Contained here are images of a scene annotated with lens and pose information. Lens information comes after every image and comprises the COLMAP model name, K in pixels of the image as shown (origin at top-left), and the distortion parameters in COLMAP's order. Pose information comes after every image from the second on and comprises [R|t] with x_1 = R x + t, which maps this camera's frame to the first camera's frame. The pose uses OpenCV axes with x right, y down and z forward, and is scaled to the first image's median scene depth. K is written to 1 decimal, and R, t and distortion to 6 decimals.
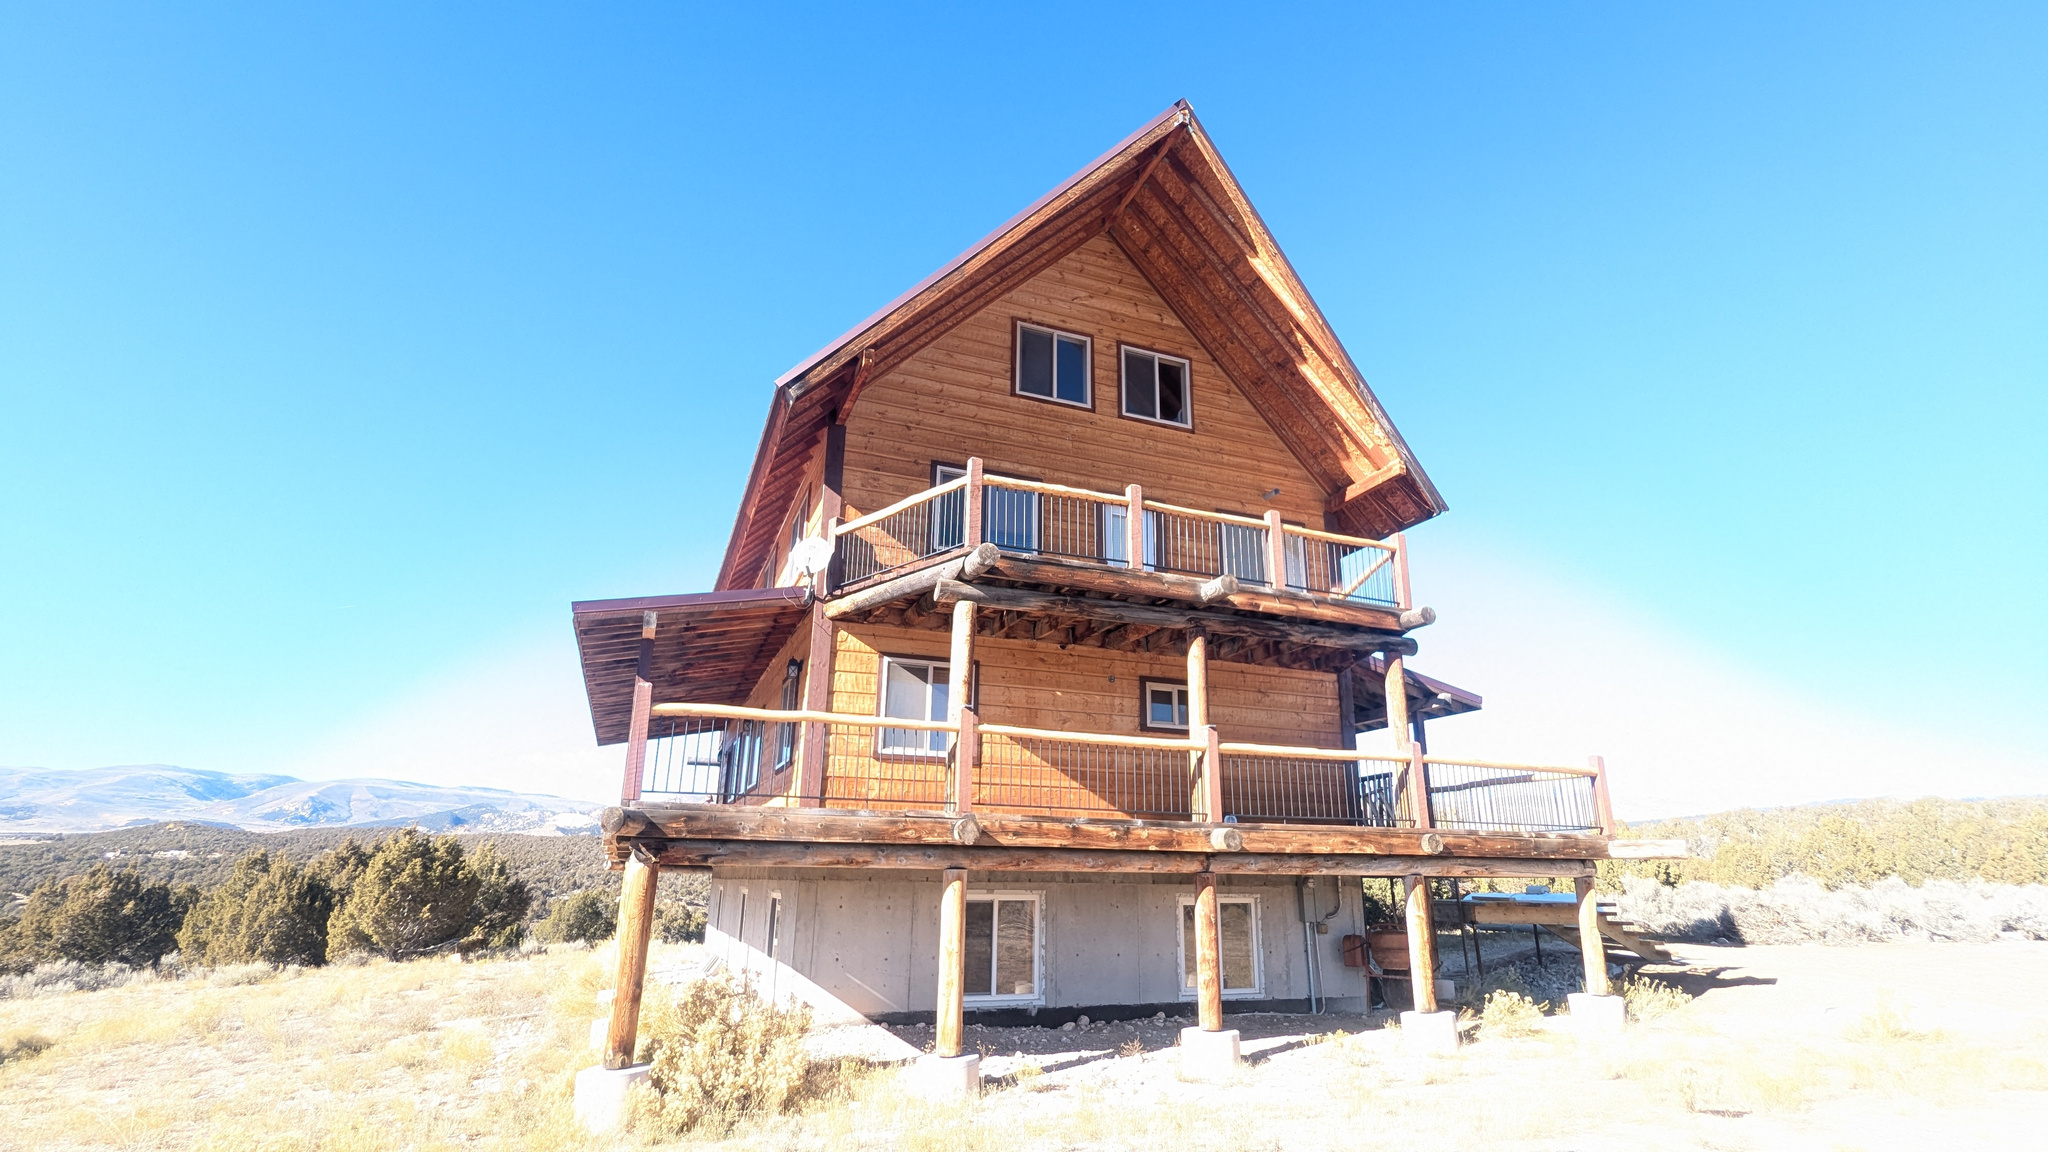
lens RADIAL K [[963.7, 0, 1032.8], [0, 963.7, 579.4], [0, 0, 1]] dist [-0.000826, -0.000151]
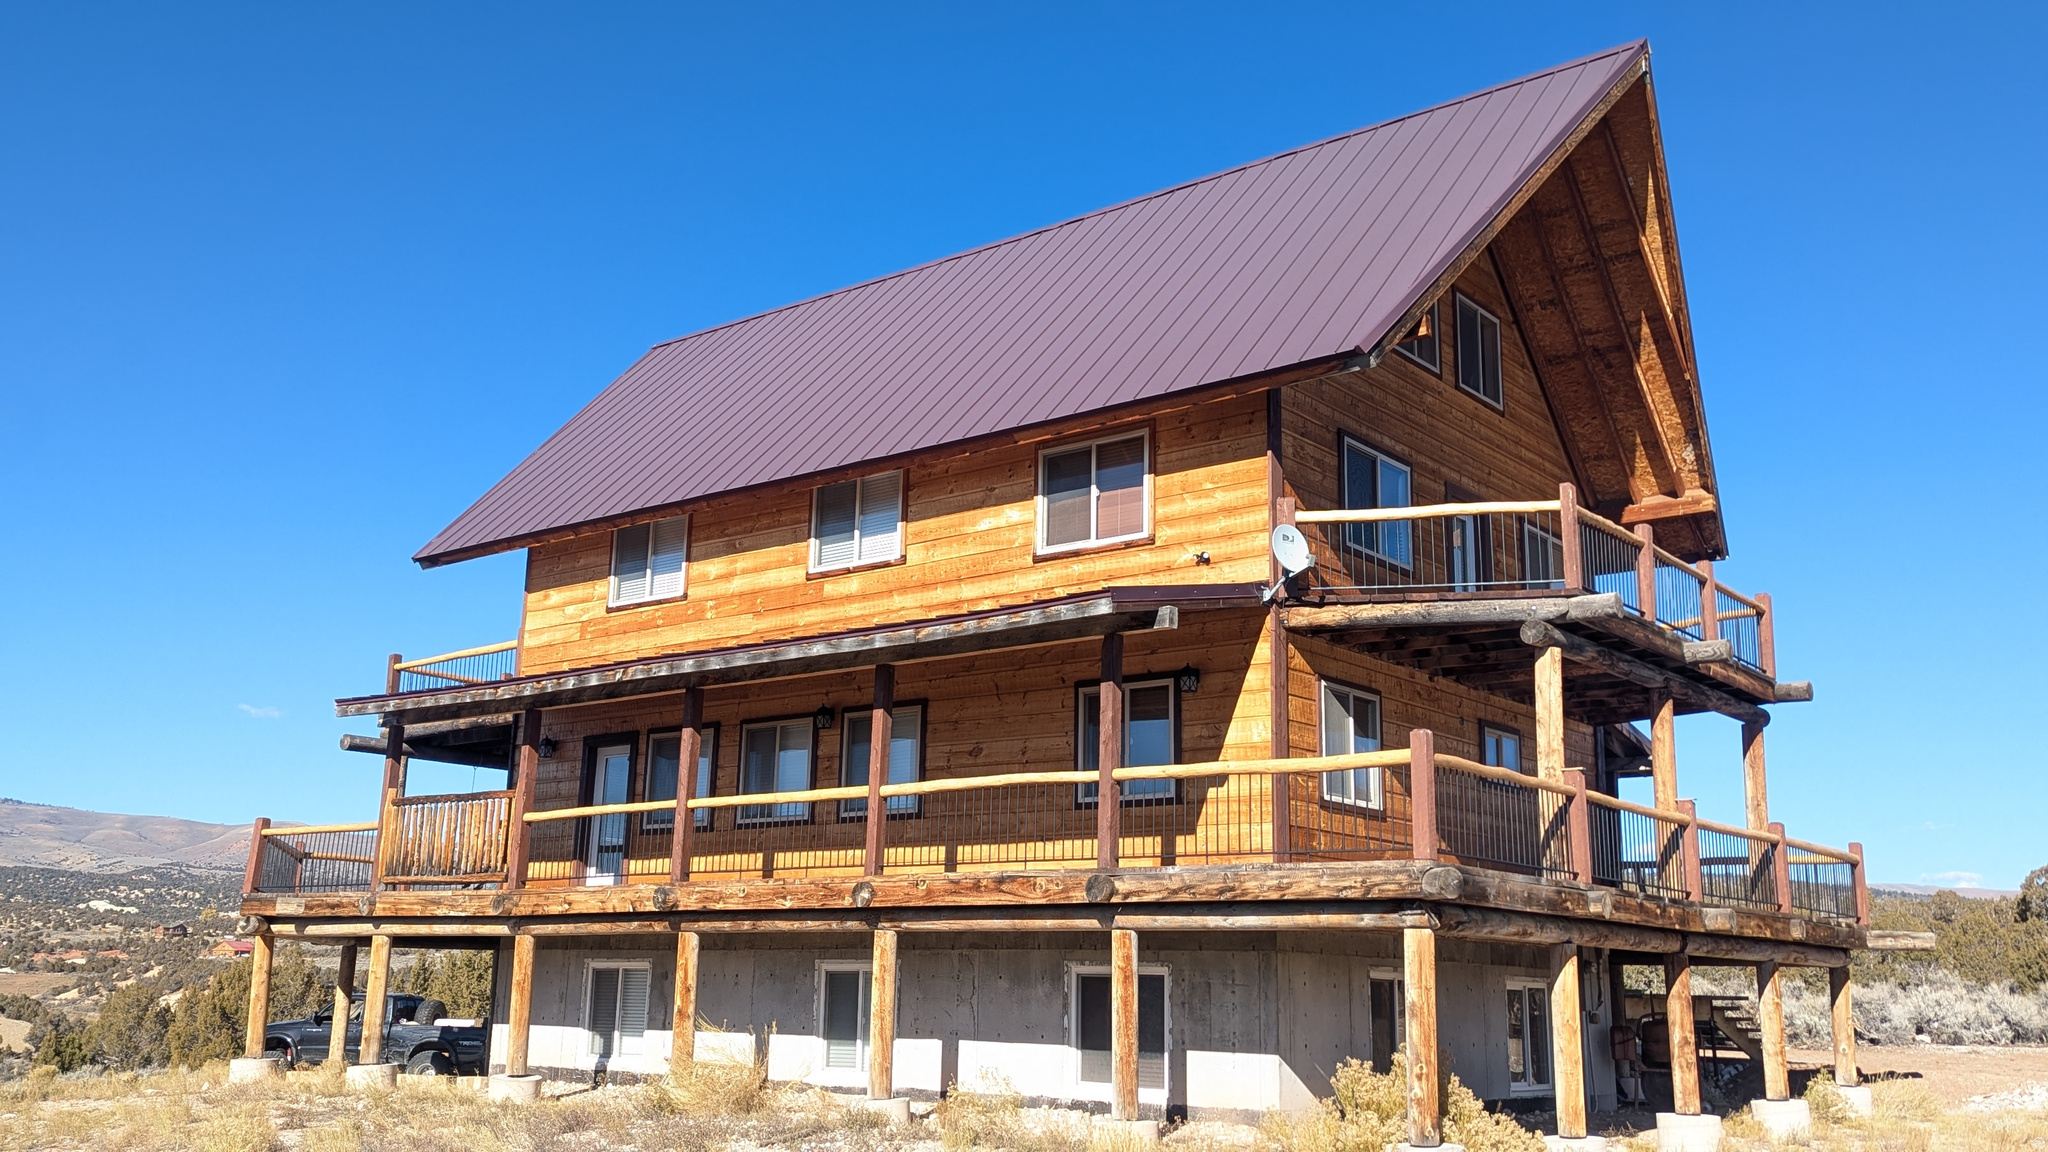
lens RADIAL K [[1764.7, 0, 1016.9], [0, 1764.7, 572.7], [0, 0, 1]] dist [0.079445, 0.000399]
pose [[0.881387, 0.115388, 0.458087, -1.052440], [-0.154770, 0.986723, 0.049241, -0.040722], [-0.446322, -0.114299, 0.887543, -0.184312]]
